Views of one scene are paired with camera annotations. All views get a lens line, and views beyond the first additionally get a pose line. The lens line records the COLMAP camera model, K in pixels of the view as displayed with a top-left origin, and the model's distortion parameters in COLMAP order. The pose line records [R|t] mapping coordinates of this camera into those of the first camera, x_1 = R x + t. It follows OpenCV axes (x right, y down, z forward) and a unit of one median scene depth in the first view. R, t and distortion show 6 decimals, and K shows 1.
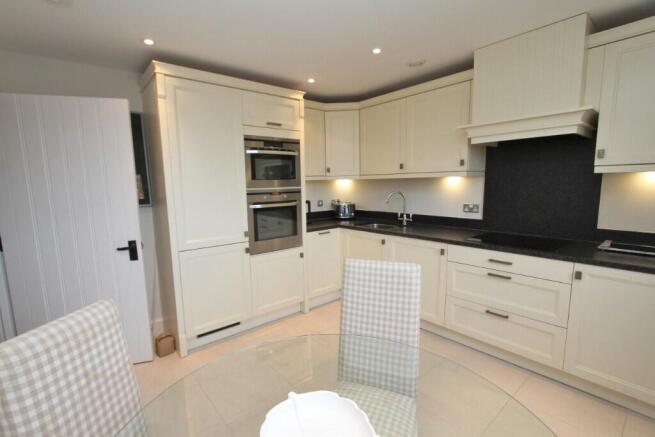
lens RADIAL K [[303.7, 0, 327.6], [0, 303.7, 220.7], [0, 0, 1]] dist [-0.000186, -0.000352]
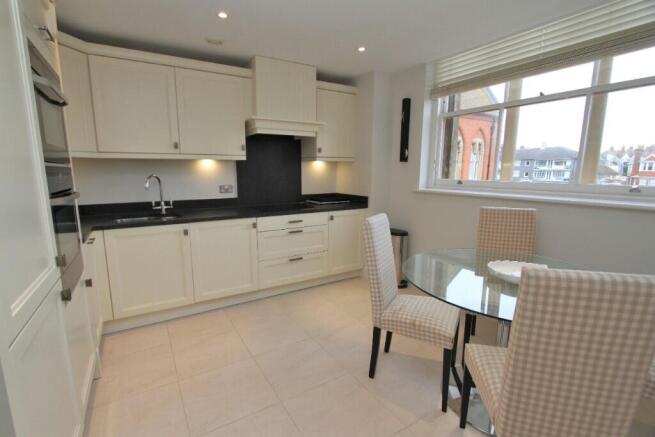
lens RADIAL K [[303.7, 0, 326.3], [0, 303.7, 219.2], [0, 0, 1]] dist [-0.000186, -0.000352]
pose [[0.164272, -0.145549, 0.975618, -0.632309], [0.122850, 0.984373, 0.126169, -0.029419], [-0.978735, 0.099128, 0.179585, 0.483338]]
